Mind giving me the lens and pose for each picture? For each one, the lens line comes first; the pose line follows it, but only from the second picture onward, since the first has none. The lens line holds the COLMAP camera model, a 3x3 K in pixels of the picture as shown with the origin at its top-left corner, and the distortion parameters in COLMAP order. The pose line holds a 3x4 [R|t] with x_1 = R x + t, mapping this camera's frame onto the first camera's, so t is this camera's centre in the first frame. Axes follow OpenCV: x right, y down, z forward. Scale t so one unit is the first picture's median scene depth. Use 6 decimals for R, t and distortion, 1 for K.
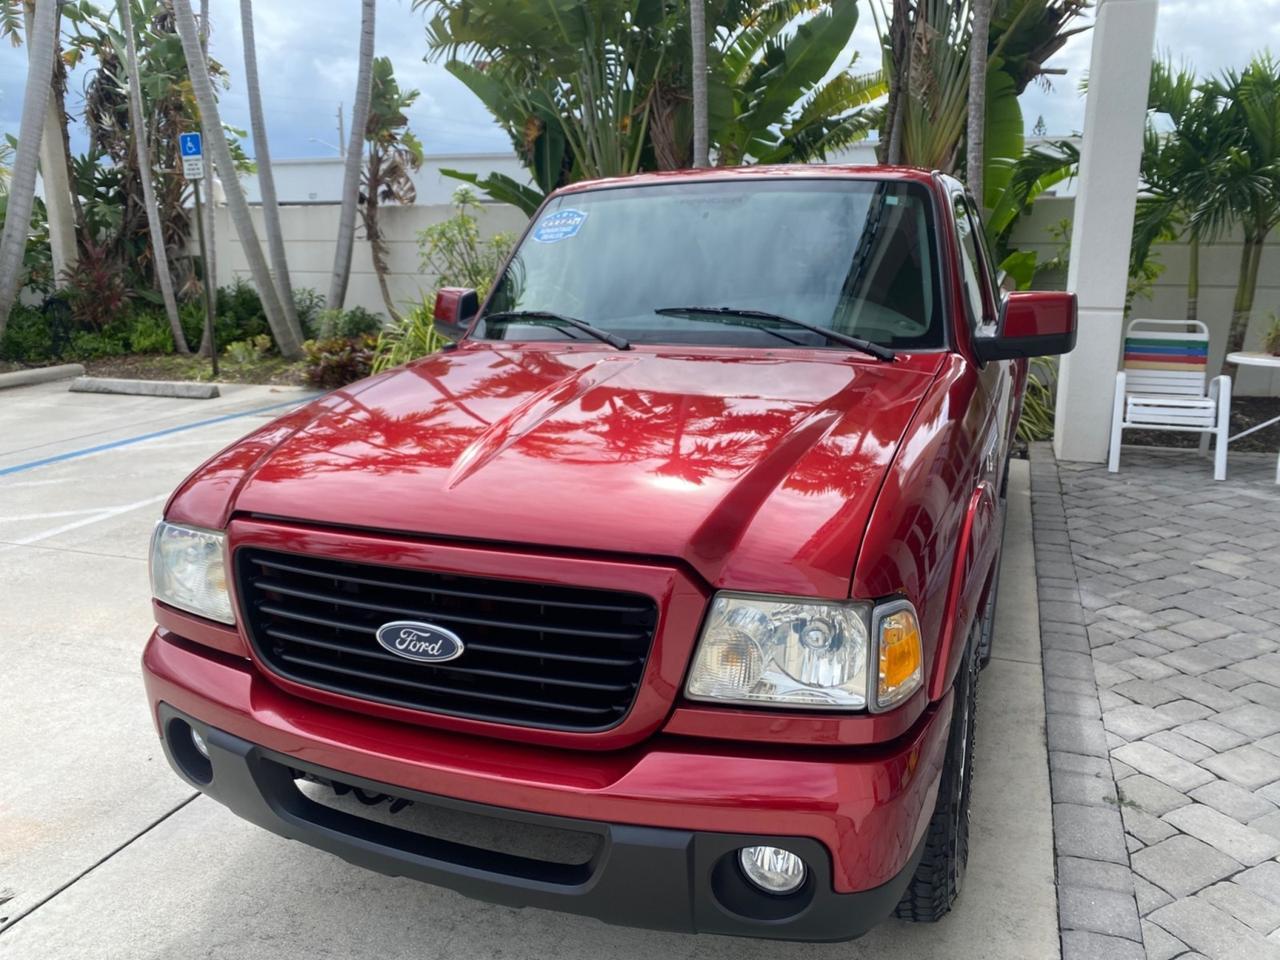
lens RADIAL K [[985.6, 0, 630.4], [0, 985.6, 459.8], [0, 0, 1]] dist [0.023800, -0.023145]
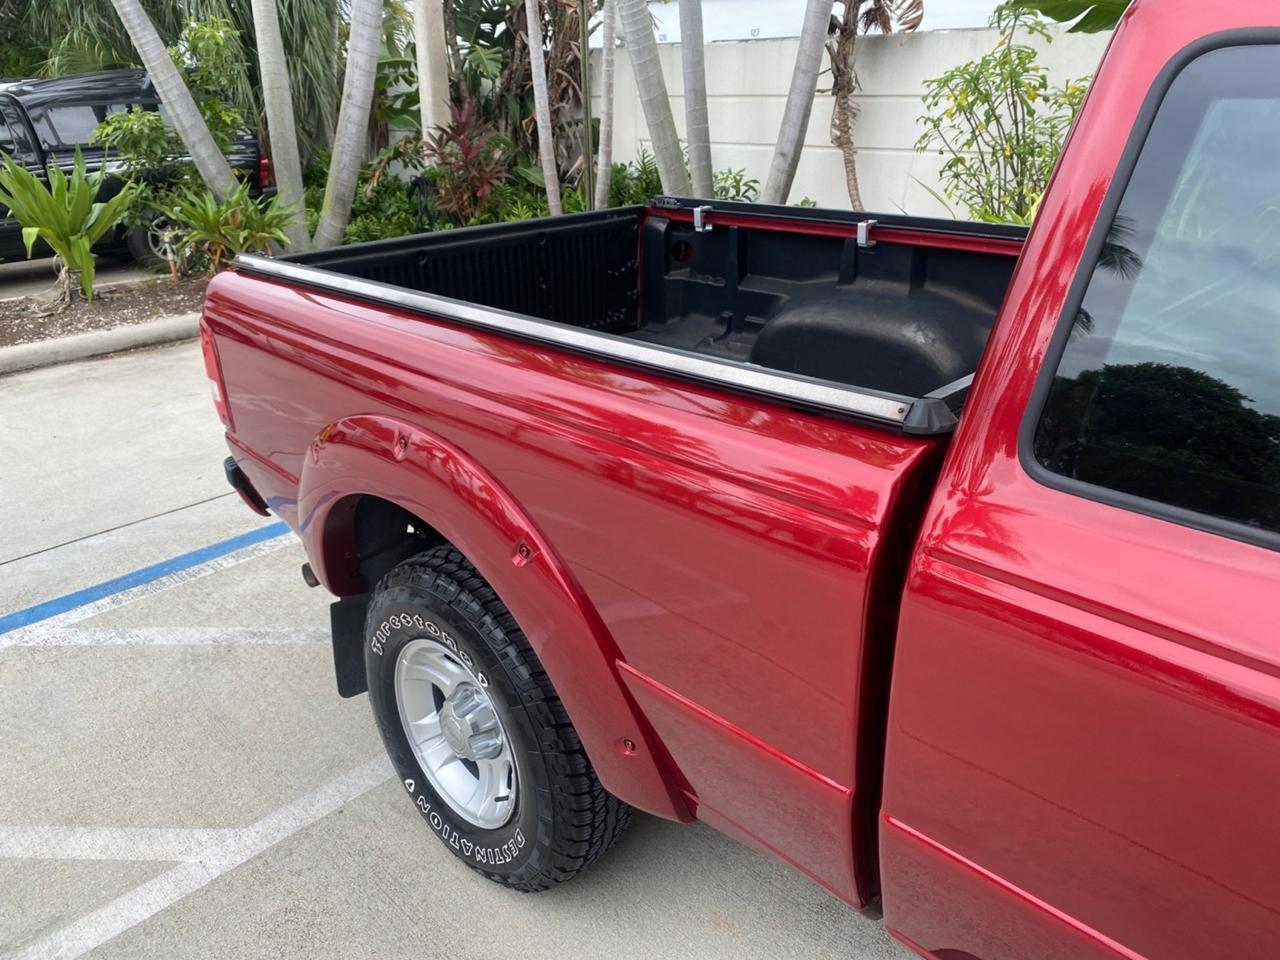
lens RADIAL K [[985.6, 0, 631.4], [0, 985.6, 467.1], [0, 0, 1]] dist [0.023800, -0.023145]
pose [[0.917305, 0.133576, -0.375112, -0.114246], [-0.076453, 0.983610, 0.163301, -0.080711], [0.390777, -0.121118, 0.912482, 0.341023]]
